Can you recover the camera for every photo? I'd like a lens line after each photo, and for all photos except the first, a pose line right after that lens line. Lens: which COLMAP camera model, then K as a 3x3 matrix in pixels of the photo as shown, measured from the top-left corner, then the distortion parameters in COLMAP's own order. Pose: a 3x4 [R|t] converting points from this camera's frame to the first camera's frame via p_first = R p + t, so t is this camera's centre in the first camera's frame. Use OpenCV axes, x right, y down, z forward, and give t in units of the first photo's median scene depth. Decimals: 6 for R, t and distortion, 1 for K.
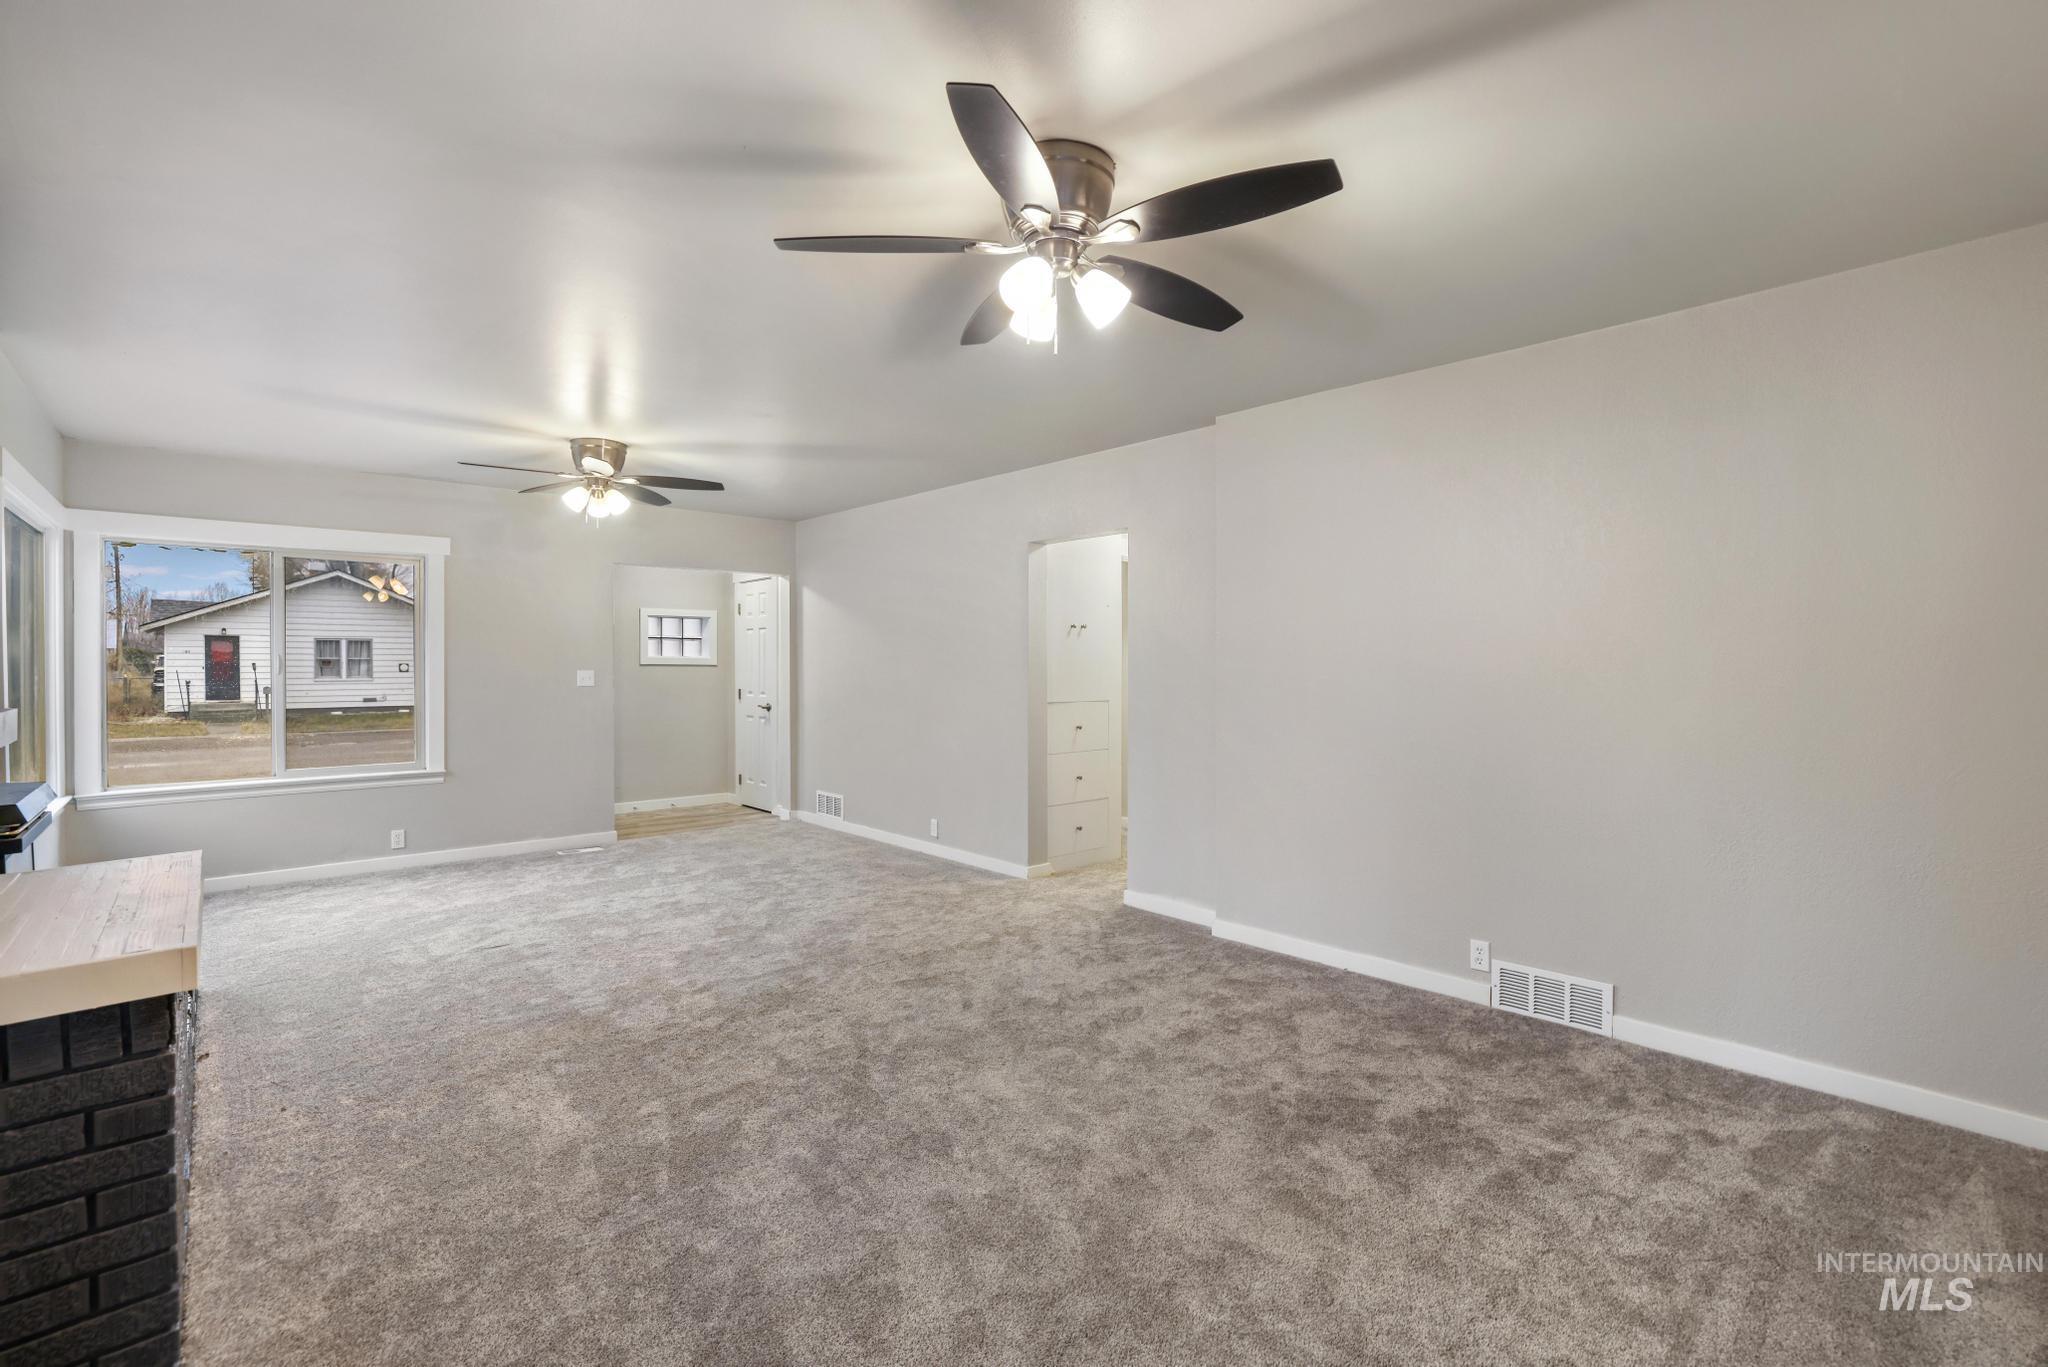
lens RADIAL K [[903.2, 0, 1027.1], [0, 903.2, 680.1], [0, 0, 1]] dist [-0.040203, 0.014344]
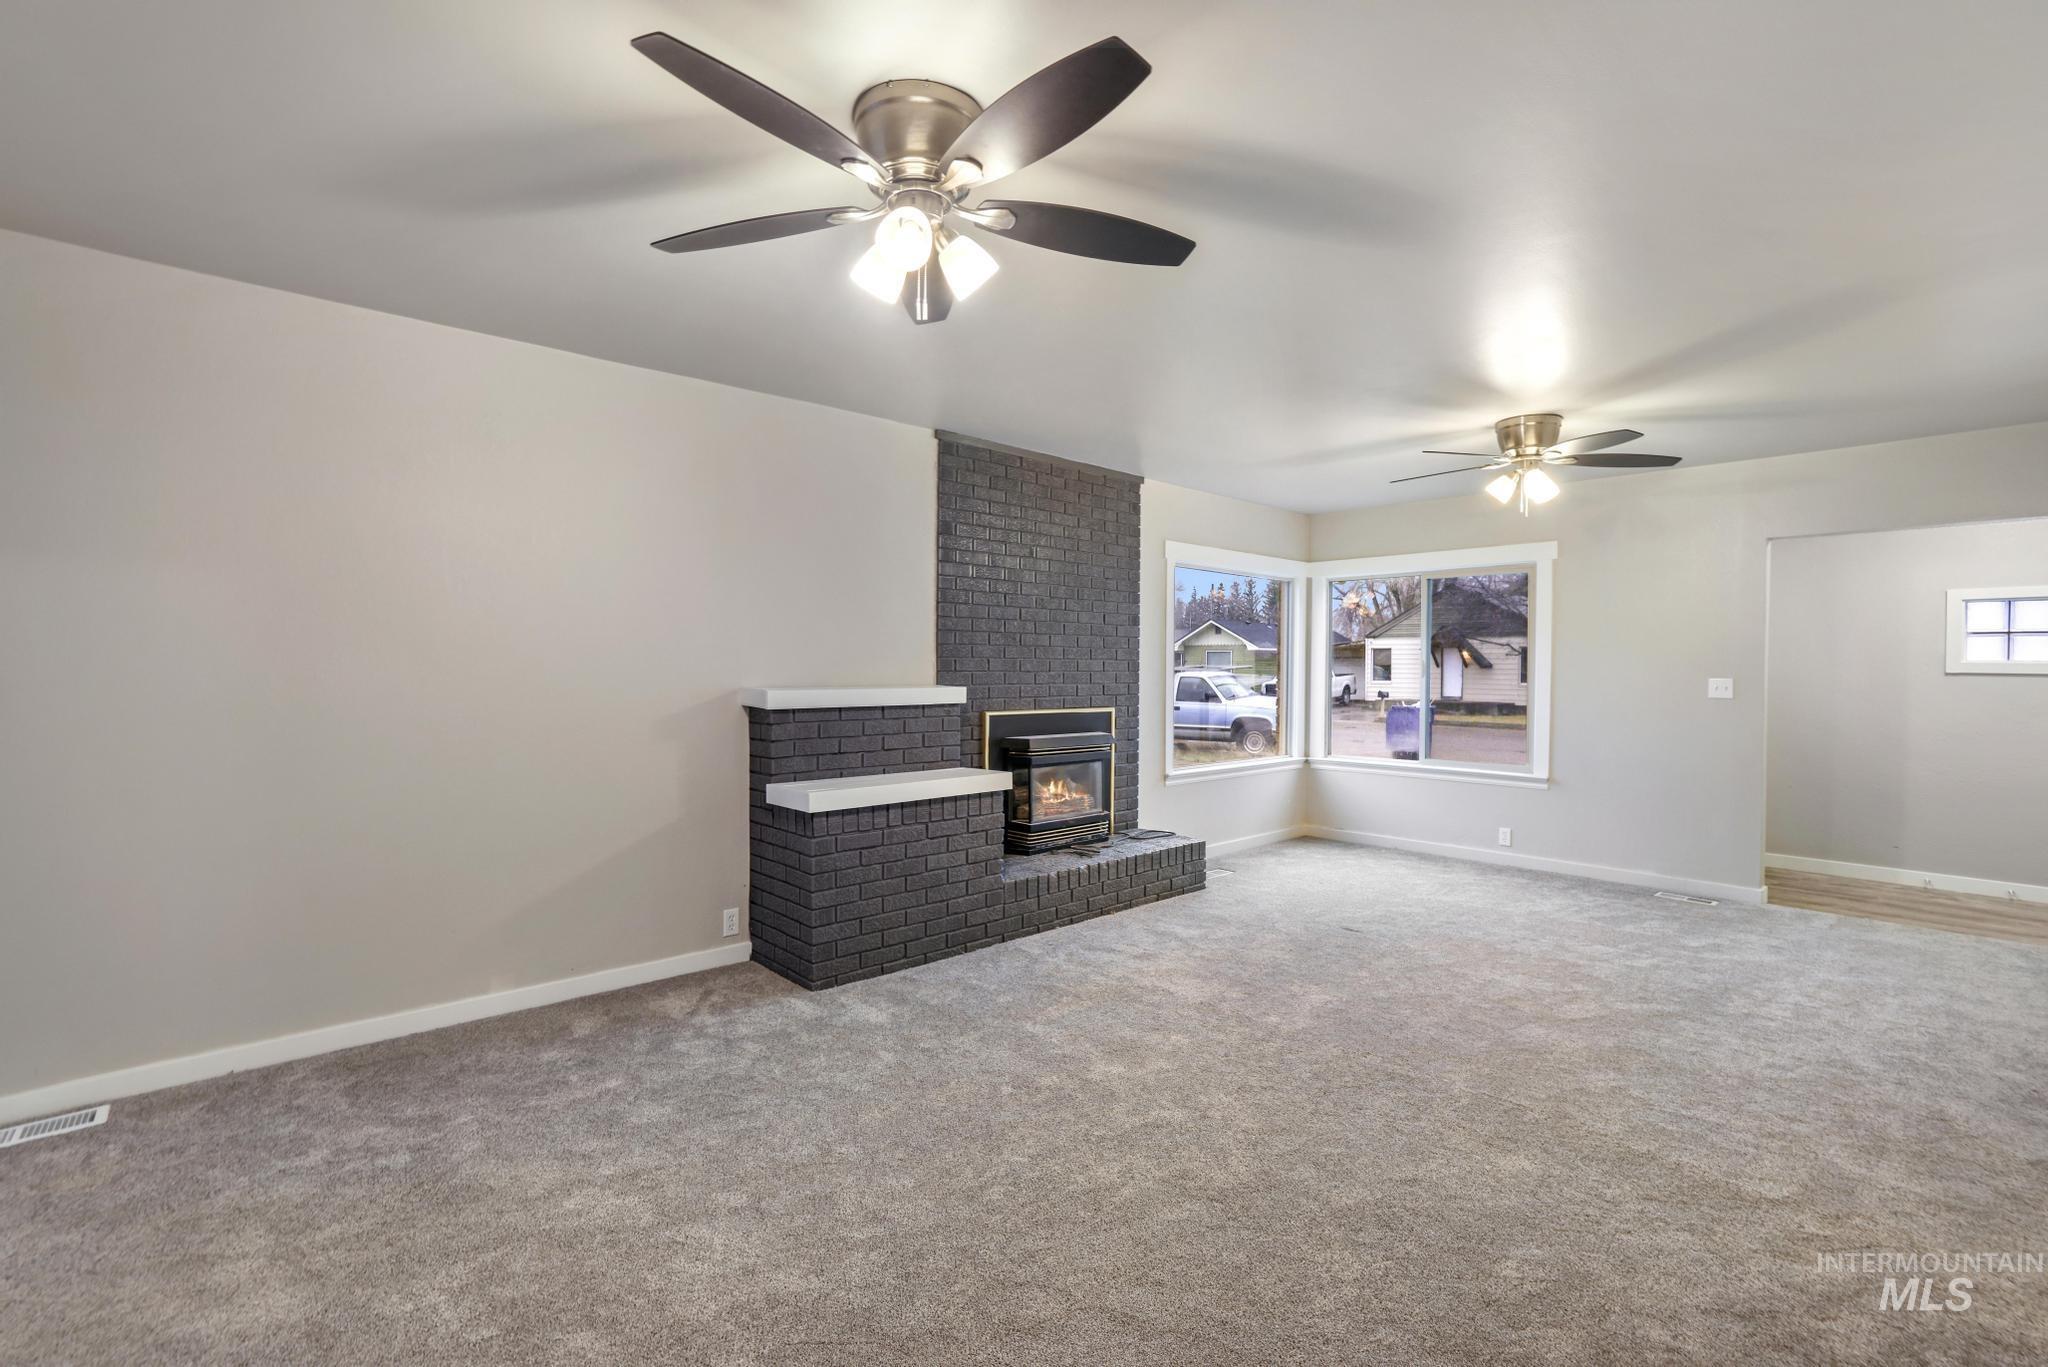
lens RADIAL K [[903.2, 0, 1008.9], [0, 903.2, 683.2], [0, 0, 1]] dist [-0.040203, 0.014344]
pose [[-0.014444, 0.016755, -0.999755, 0.403464], [-0.024080, 0.999564, 0.017100, -0.006378], [0.999606, 0.024321, -0.014035, 0.487792]]
